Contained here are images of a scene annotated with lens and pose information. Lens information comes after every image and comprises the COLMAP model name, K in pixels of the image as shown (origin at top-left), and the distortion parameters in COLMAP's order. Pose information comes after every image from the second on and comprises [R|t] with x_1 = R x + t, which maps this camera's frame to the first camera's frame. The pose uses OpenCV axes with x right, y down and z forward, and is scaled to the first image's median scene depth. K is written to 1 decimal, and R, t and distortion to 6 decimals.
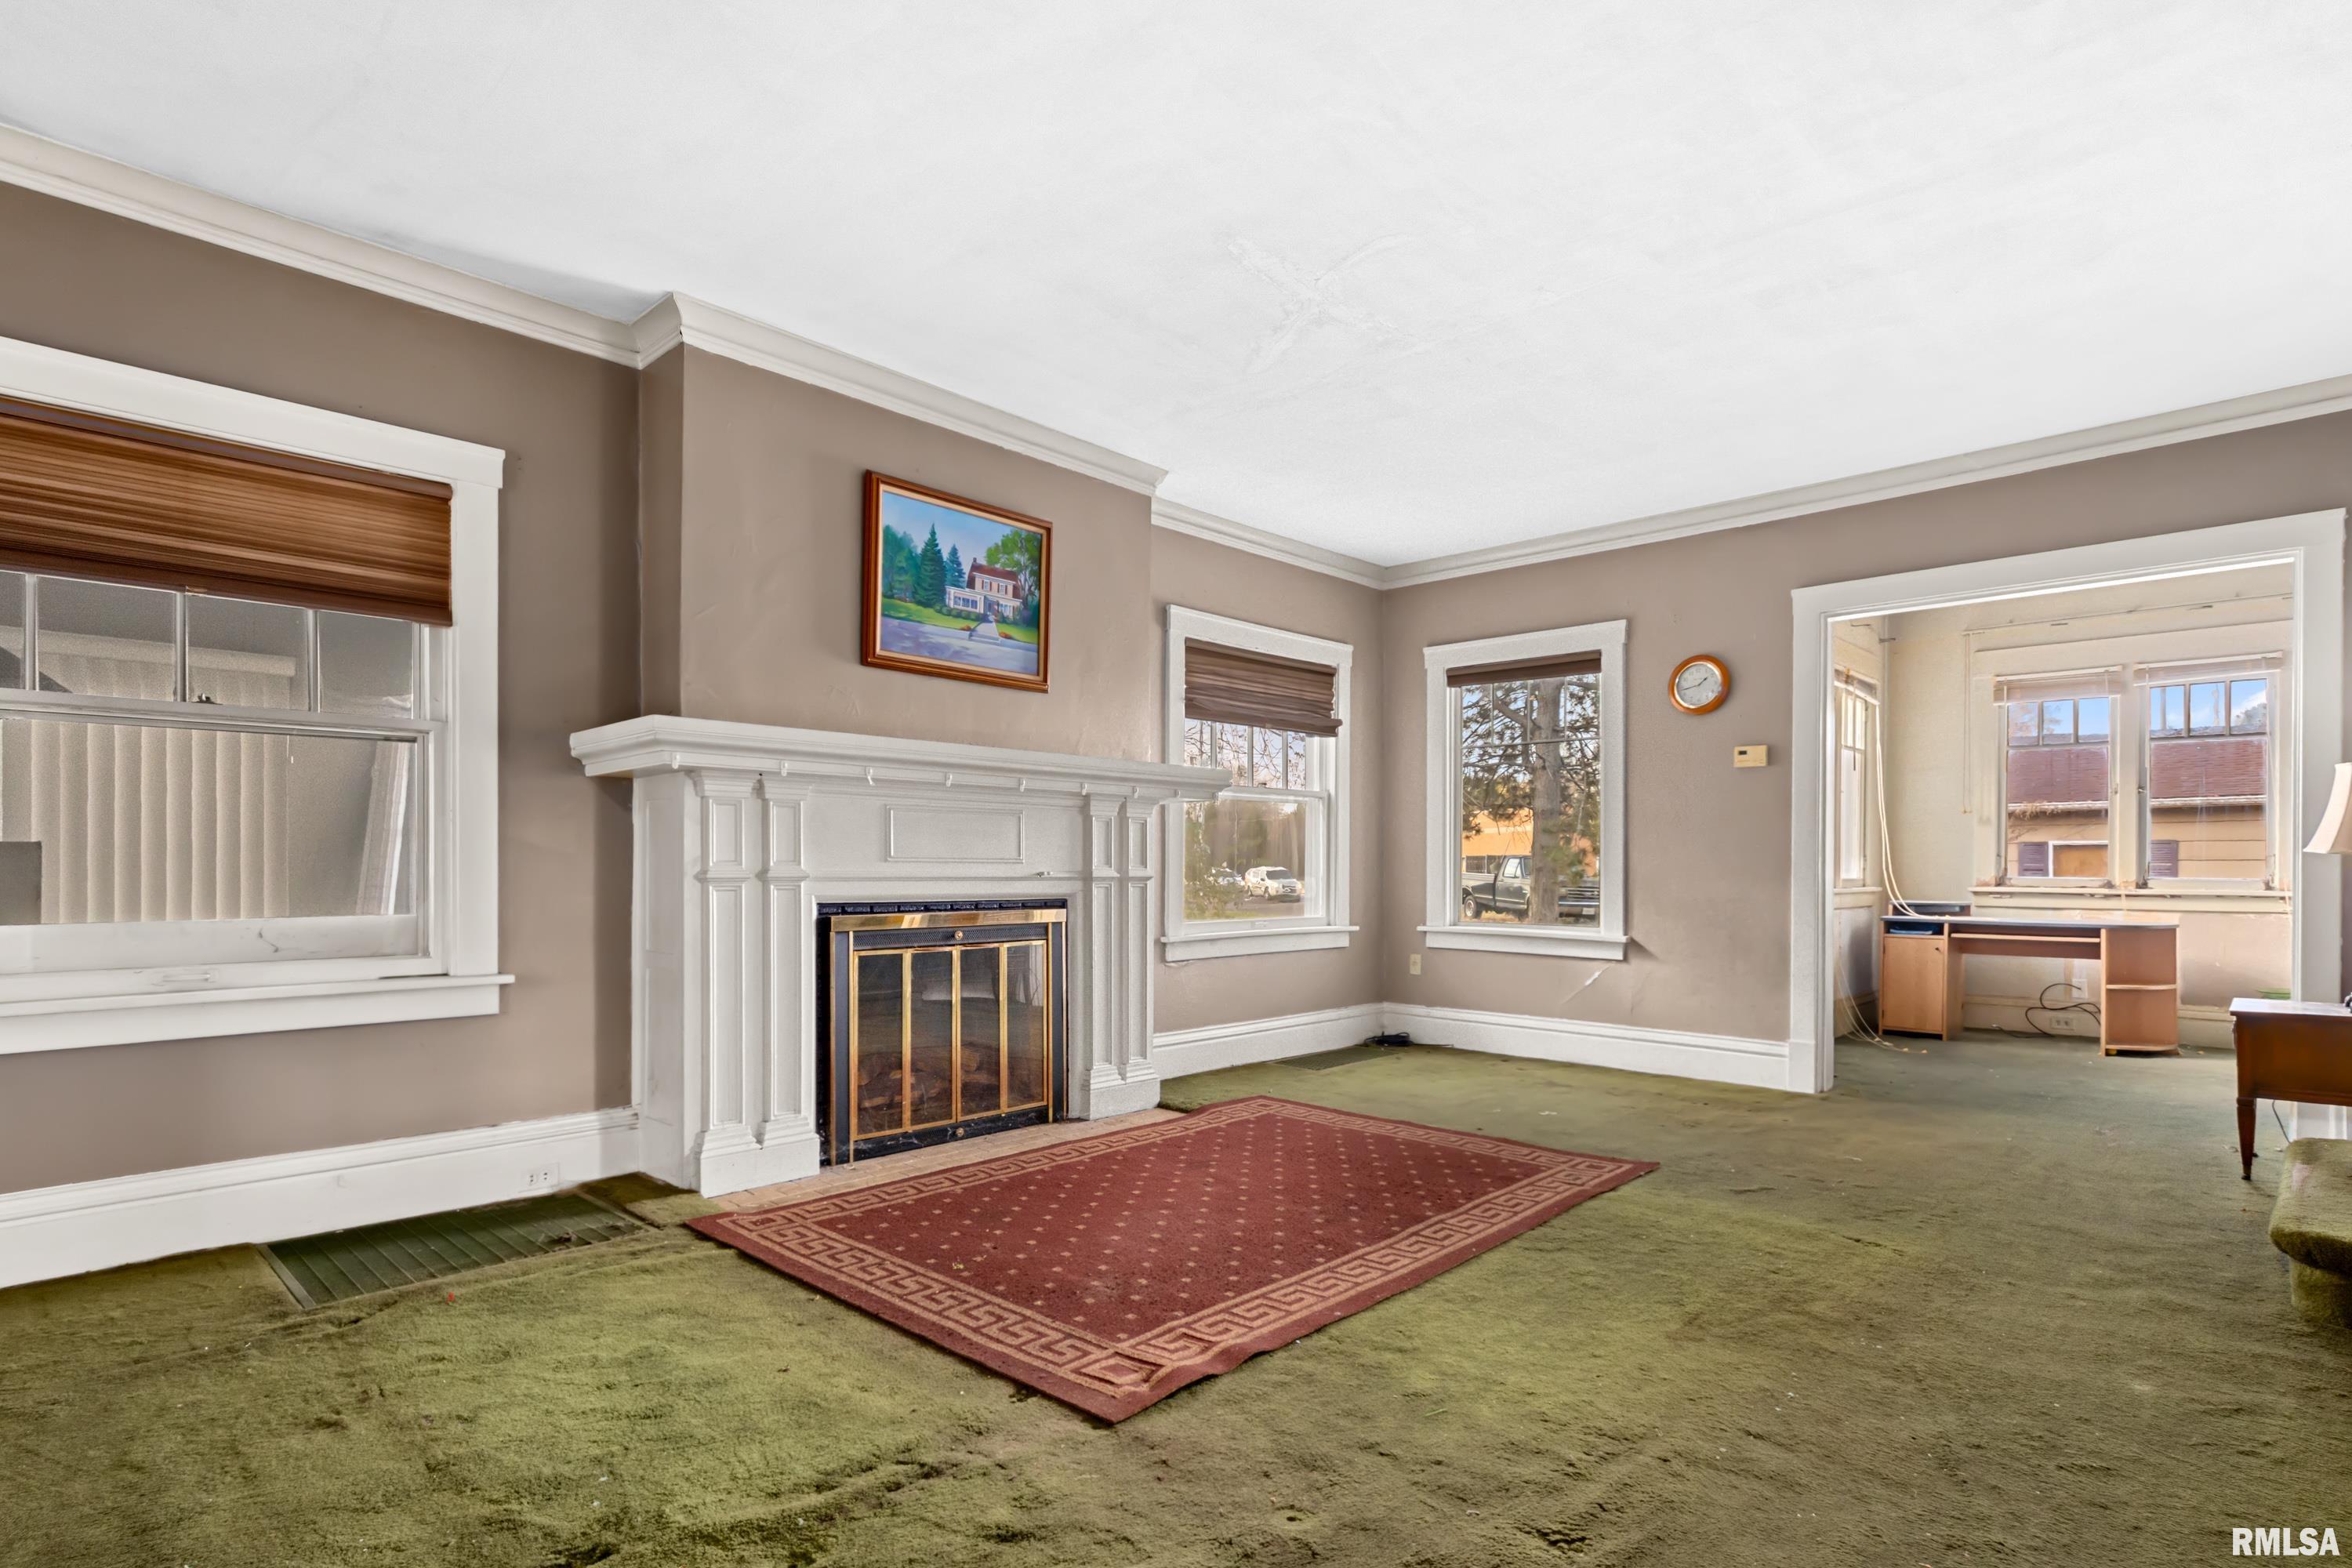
lens RADIAL K [[1184.2, 0, 1170.7], [0, 1184.2, 871.8], [0, 0, 1]] dist [0.000226, -0.000886]
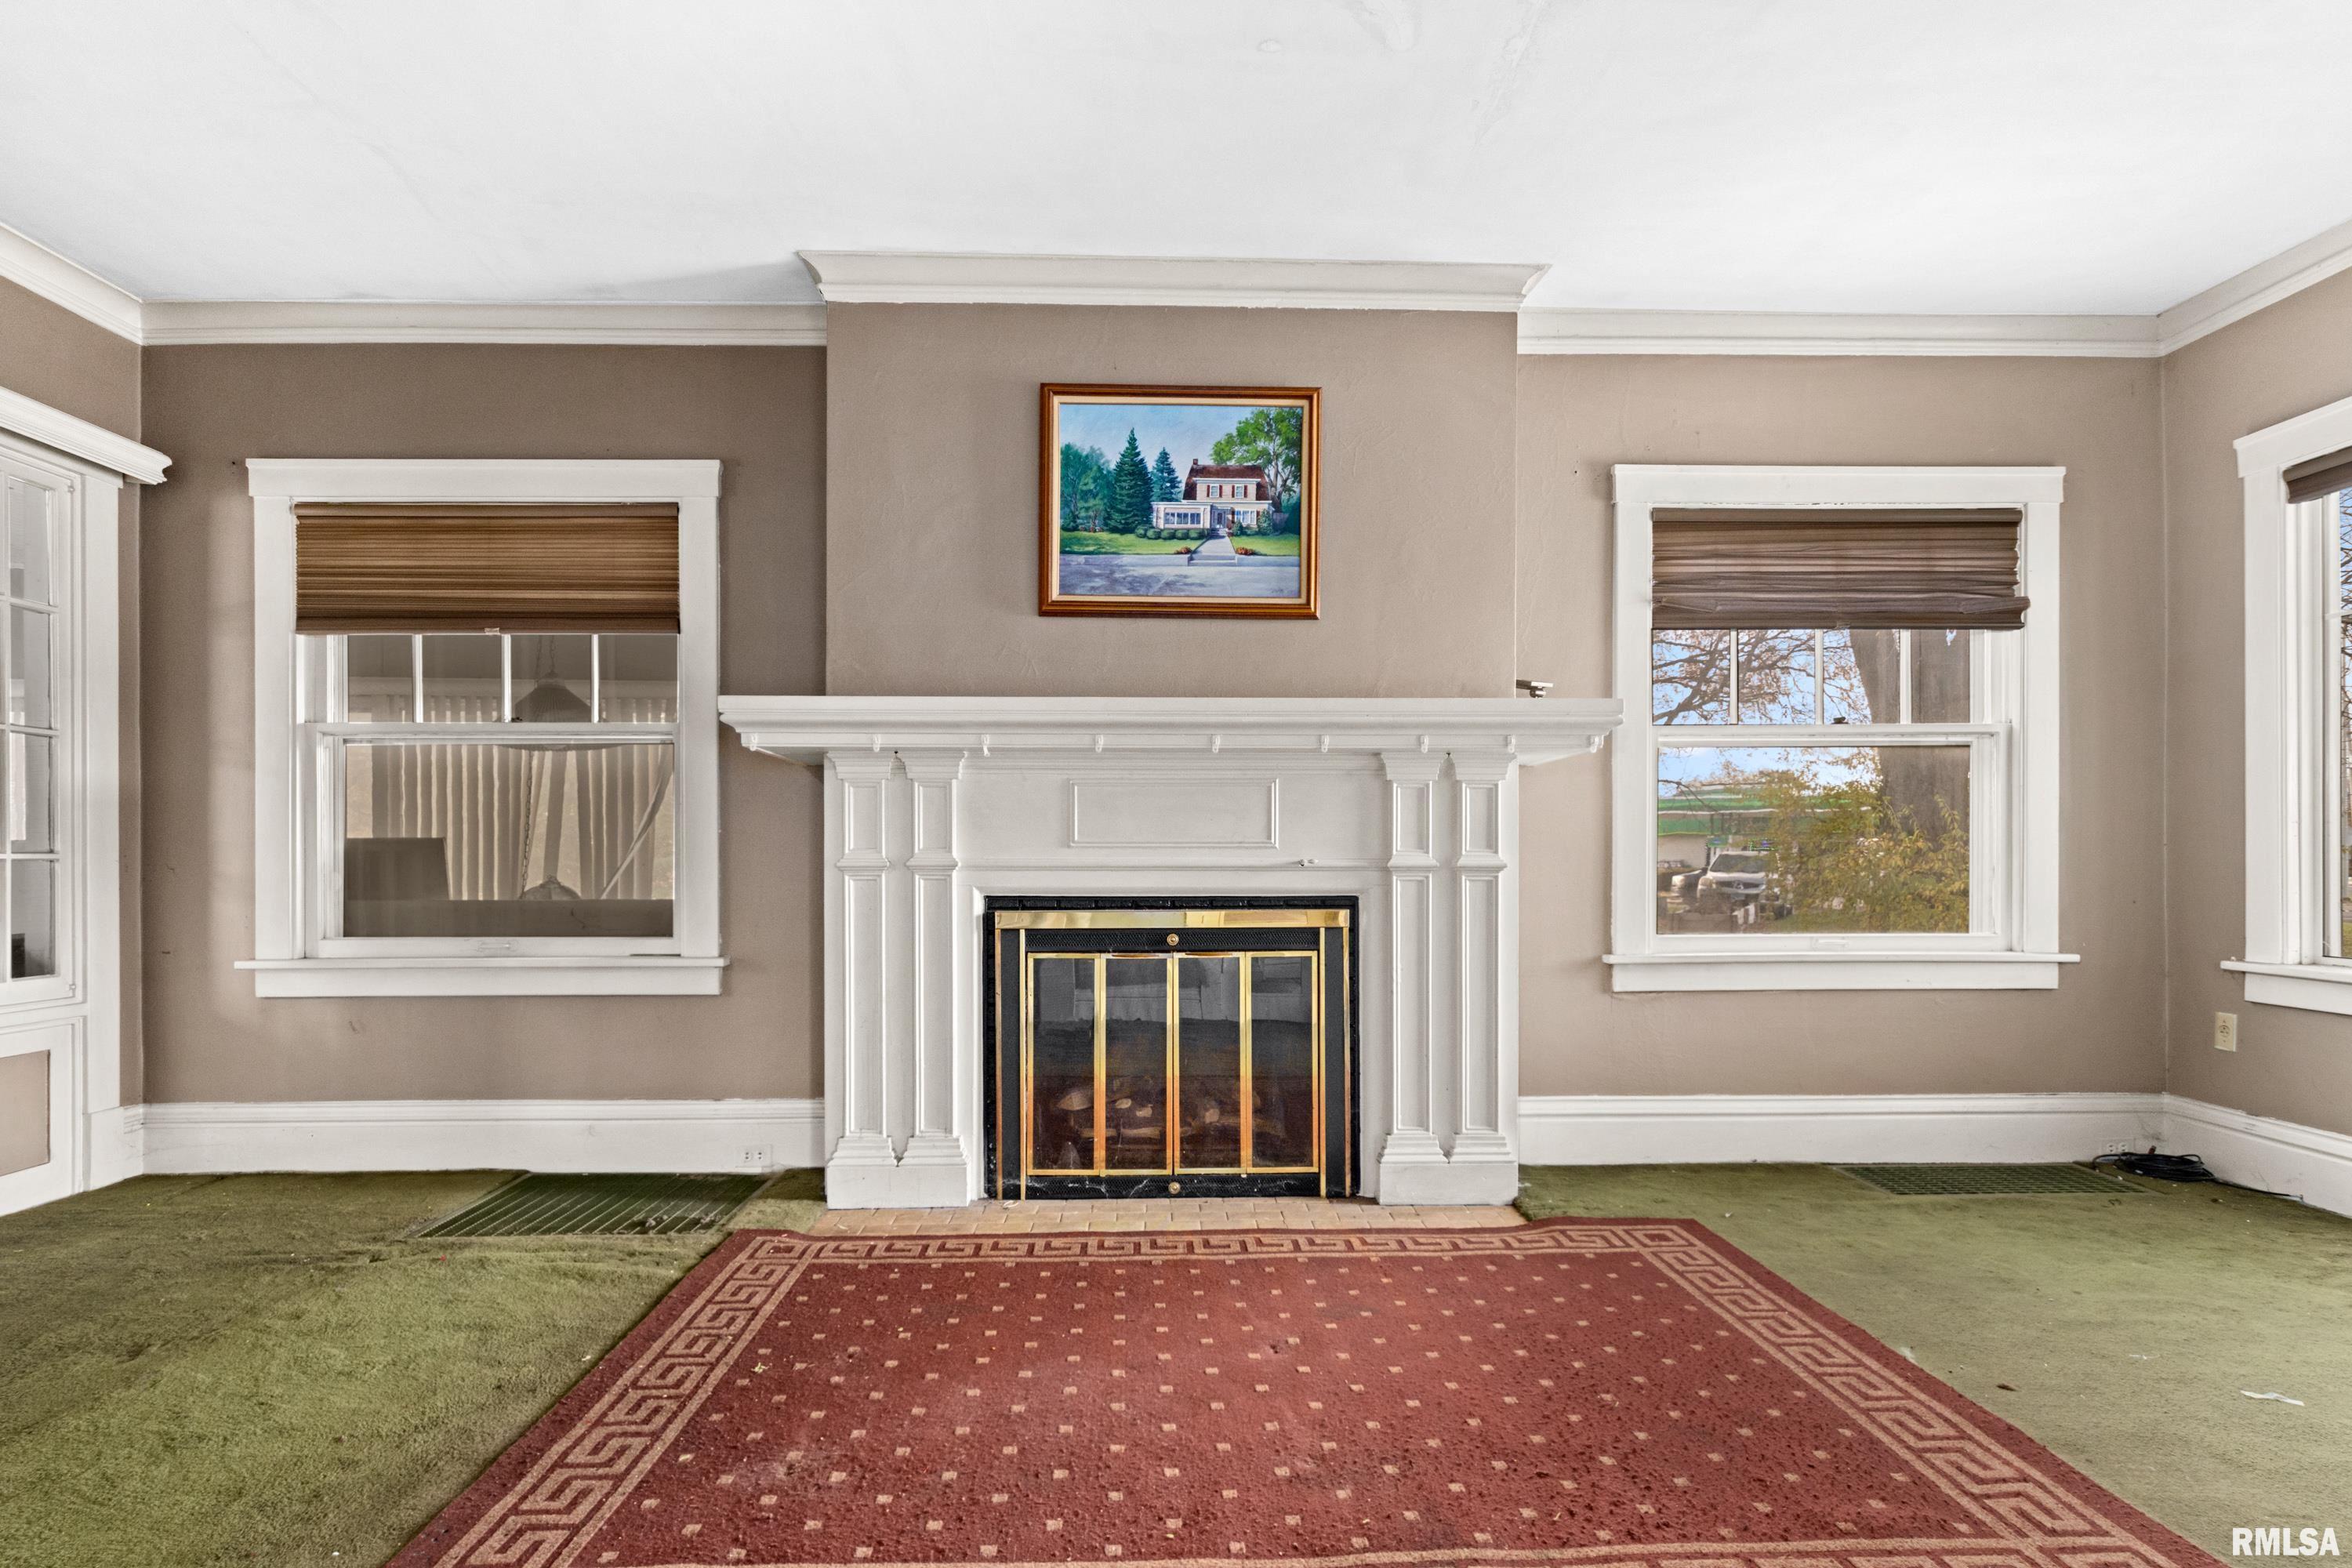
lens RADIAL K [[1184.9, 0, 1164.2], [0, 1184.9, 860.3], [0, 0, 1]] dist [0.000734, -0.000715]
pose [[0.711358, -0.001388, -0.702828, 0.369879], [0.000643, 0.999999, -0.001324, 0.001650], [0.702830, 0.000489, 0.711358, 0.425249]]
